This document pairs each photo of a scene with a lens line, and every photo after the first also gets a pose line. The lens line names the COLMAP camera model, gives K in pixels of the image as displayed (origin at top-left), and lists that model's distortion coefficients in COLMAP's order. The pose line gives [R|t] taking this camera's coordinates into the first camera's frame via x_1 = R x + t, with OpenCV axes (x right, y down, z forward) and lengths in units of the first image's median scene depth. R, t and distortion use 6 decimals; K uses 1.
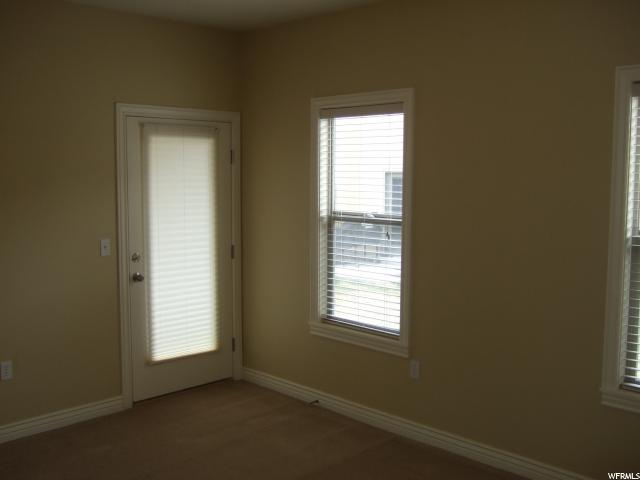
lens RADIAL K [[672.7, 0, 320.0], [0, 672.7, 240.0], [0, 0, 1]] dist [-0.005926, -0.033257]
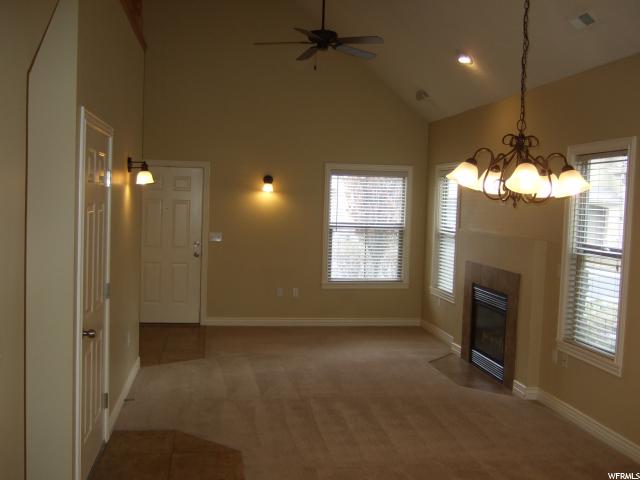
lens RADIAL K [[672.7, 0, 320.0], [0, 672.7, 240.0], [0, 0, 1]] dist [-0.005926, -0.033257]
pose [[0.822477, 0.052619, -0.566360, 0.344448], [-0.084799, 0.995928, -0.030617, 0.025712], [0.562442, 0.073209, 0.823589, -0.212935]]
